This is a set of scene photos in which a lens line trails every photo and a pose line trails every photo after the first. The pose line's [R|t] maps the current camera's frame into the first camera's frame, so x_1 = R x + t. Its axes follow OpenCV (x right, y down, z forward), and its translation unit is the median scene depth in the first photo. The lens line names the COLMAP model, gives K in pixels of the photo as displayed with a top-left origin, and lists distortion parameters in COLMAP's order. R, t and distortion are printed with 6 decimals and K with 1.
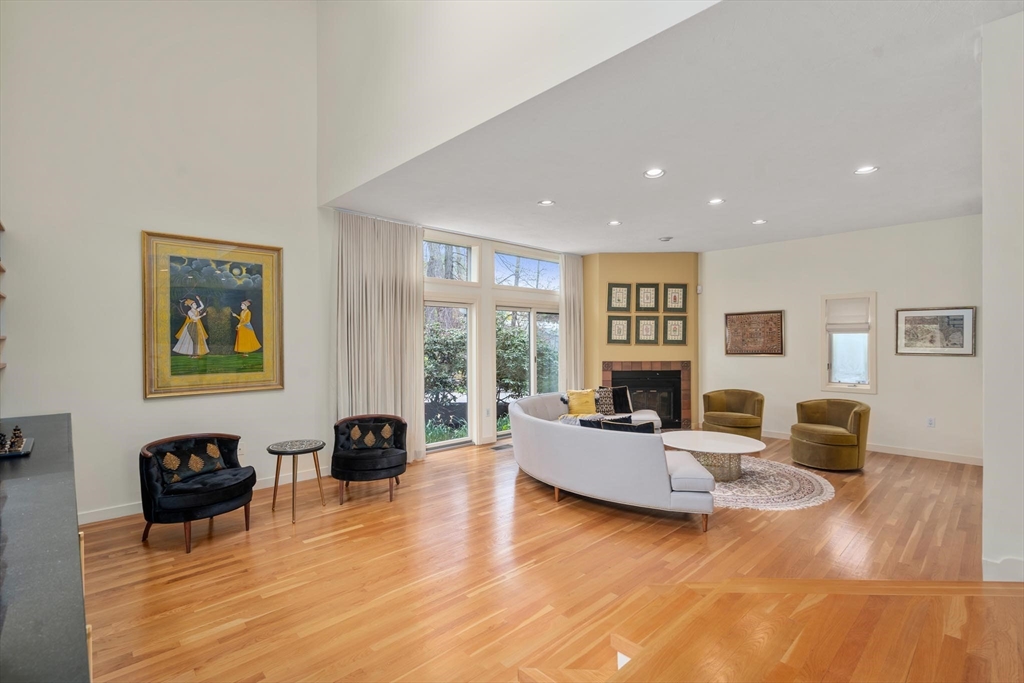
lens RADIAL K [[467.7, 0, 512.7], [0, 467.7, 342.9], [0, 0, 1]] dist [-0.013013, -0.000150]
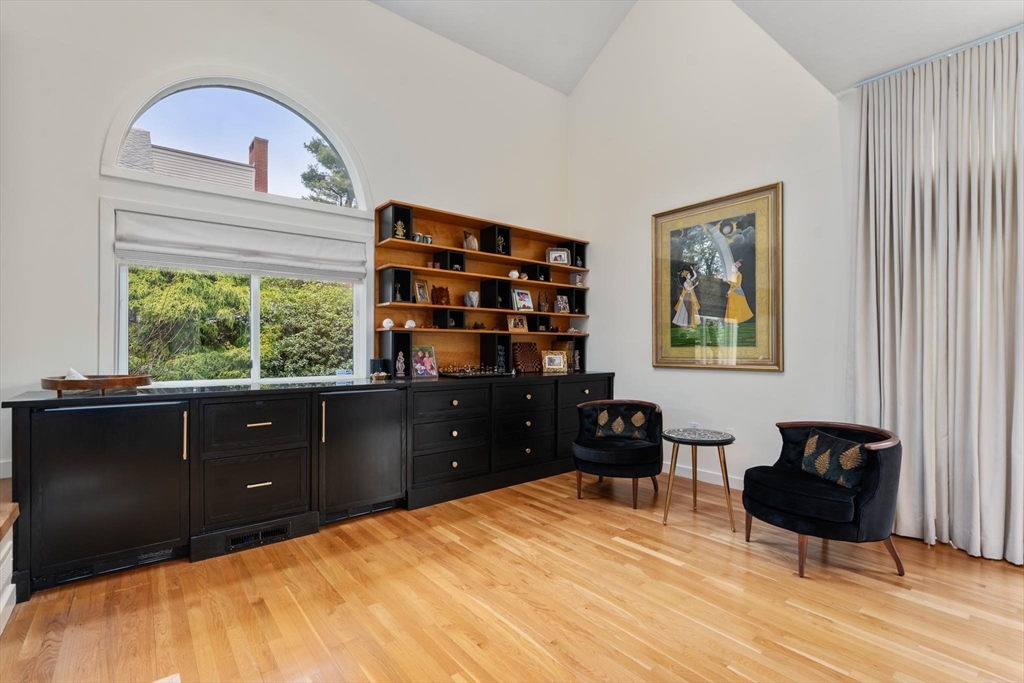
lens RADIAL K [[467.7, 0, 511.1], [0, 467.7, 348.3], [0, 0, 1]] dist [-0.013013, -0.000150]
pose [[-0.087835, 0.002416, -0.996132, 0.328944], [-0.004125, 0.999988, 0.002789, 0.071473], [0.996127, 0.004354, -0.087823, 0.729517]]
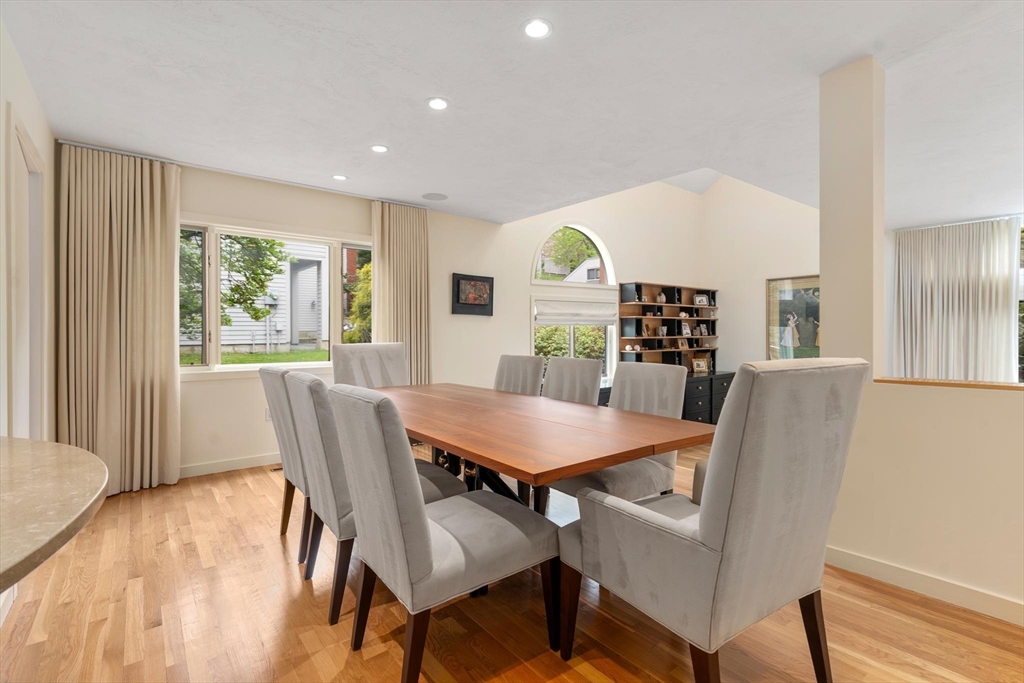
lens RADIAL K [[467.7, 0, 512.9], [0, 467.7, 336.0], [0, 0, 1]] dist [-0.013013, -0.000150]
pose [[-0.106219, 0.008635, -0.994305, 1.120820], [0.002948, 0.999961, 0.008369, -0.031725], [0.994338, -0.002042, -0.106240, 0.178235]]
